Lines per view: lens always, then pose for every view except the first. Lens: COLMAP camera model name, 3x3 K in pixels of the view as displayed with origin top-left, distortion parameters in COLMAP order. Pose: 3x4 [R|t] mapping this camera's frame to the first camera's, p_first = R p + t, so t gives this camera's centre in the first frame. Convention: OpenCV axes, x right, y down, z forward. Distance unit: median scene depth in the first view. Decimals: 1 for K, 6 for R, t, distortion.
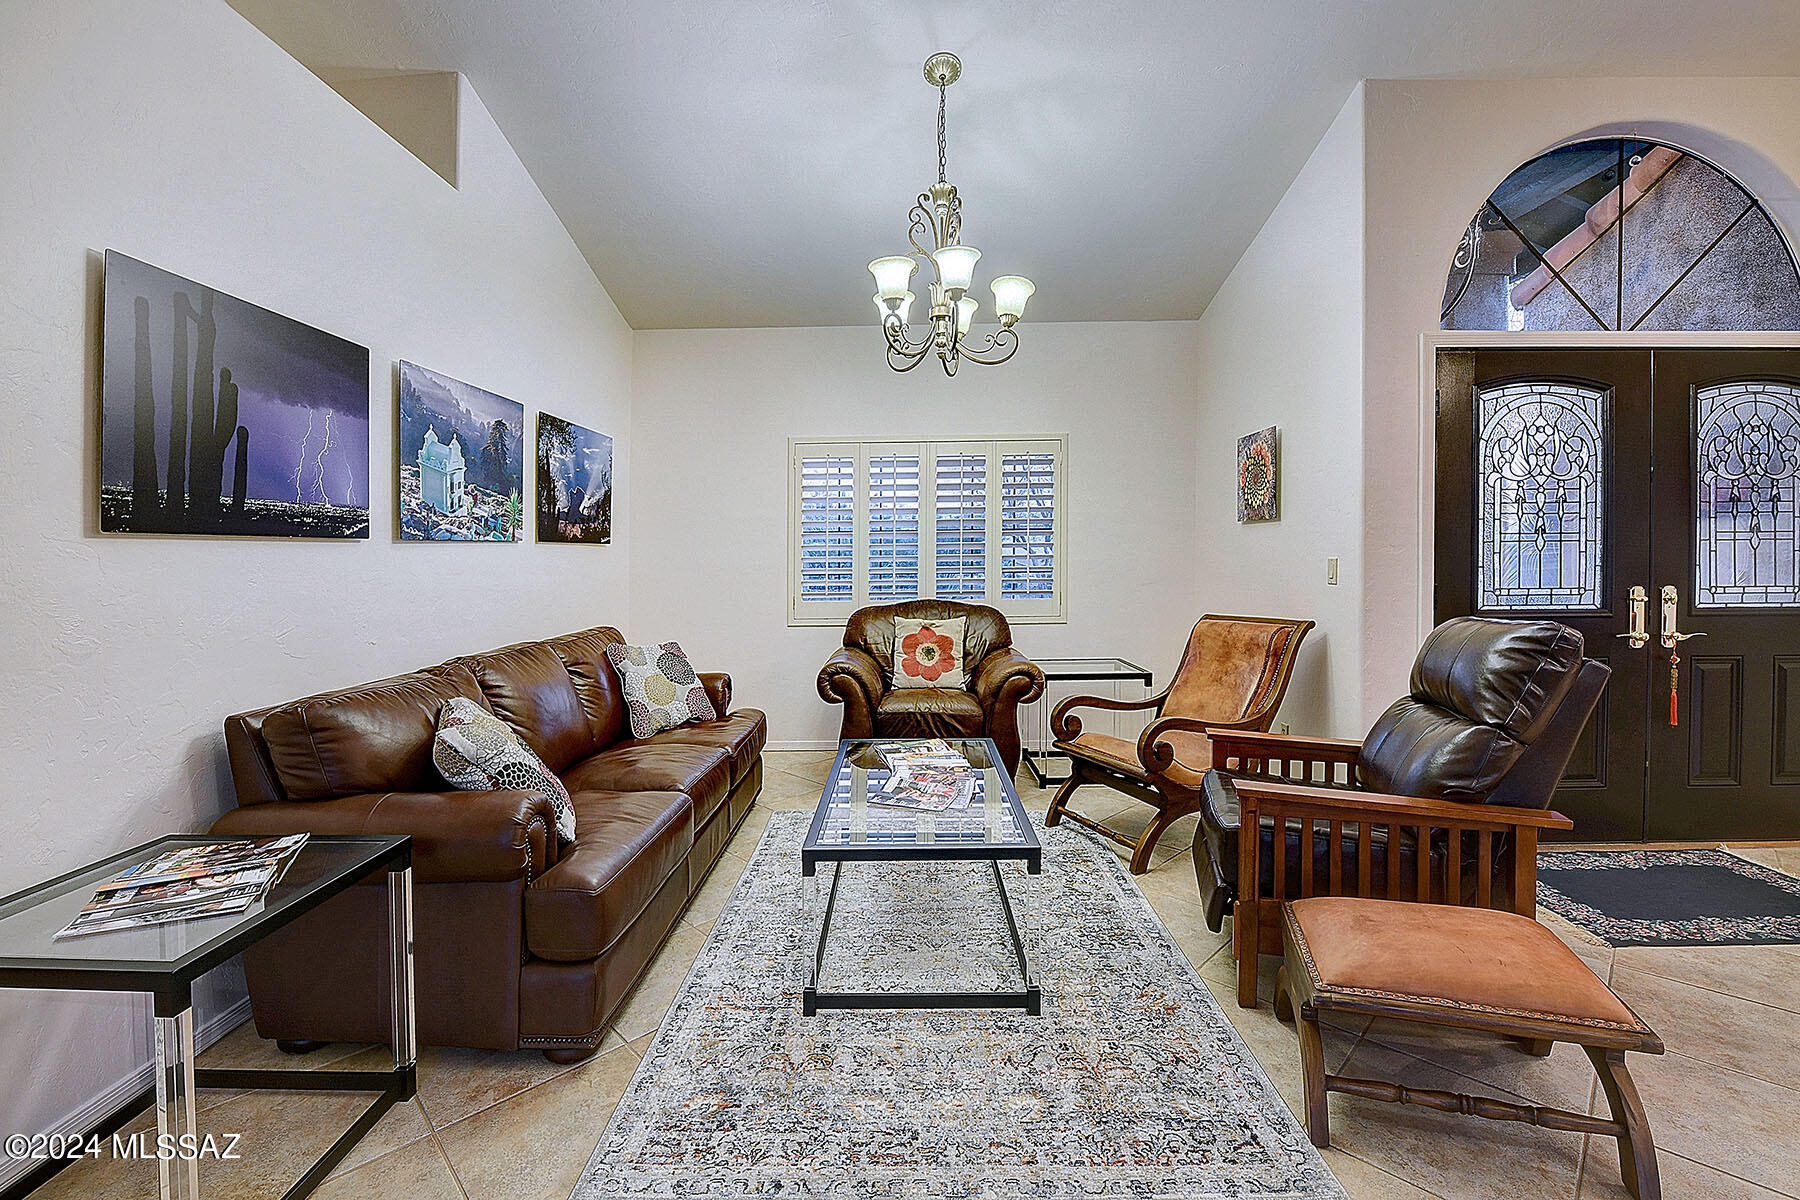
lens RADIAL K [[760.9, 0, 893.6], [0, 760.9, 570.9], [0, 0, 1]] dist [-0.022352, -0.000737]
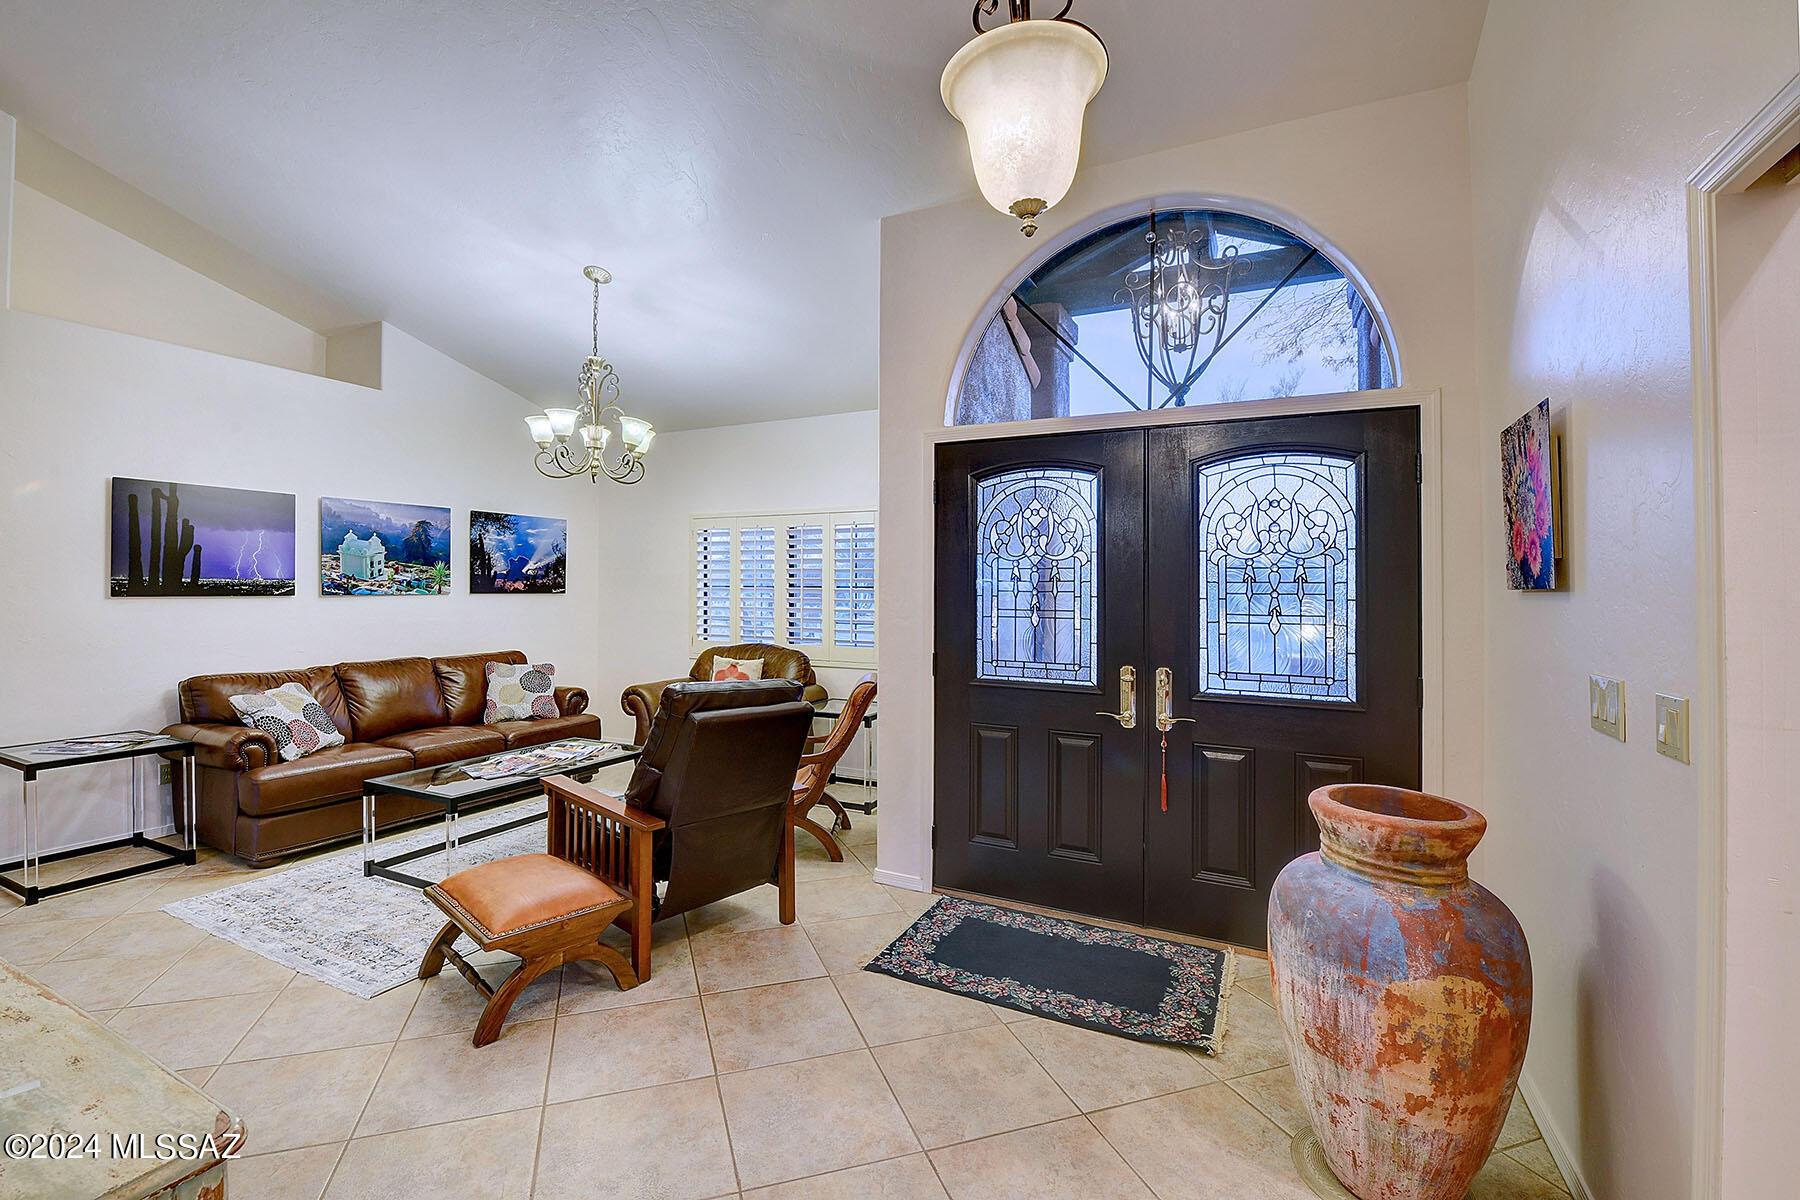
lens RADIAL K [[766.9, 0, 903.2], [0, 766.9, 593.7], [0, 0, 1]] dist [-0.014090, -0.000247]
pose [[0.907605, 0.022781, -0.419207, 1.154647], [-0.028356, 0.999573, -0.007072, -0.060749], [0.418867, 0.018305, 0.907863, -0.064513]]
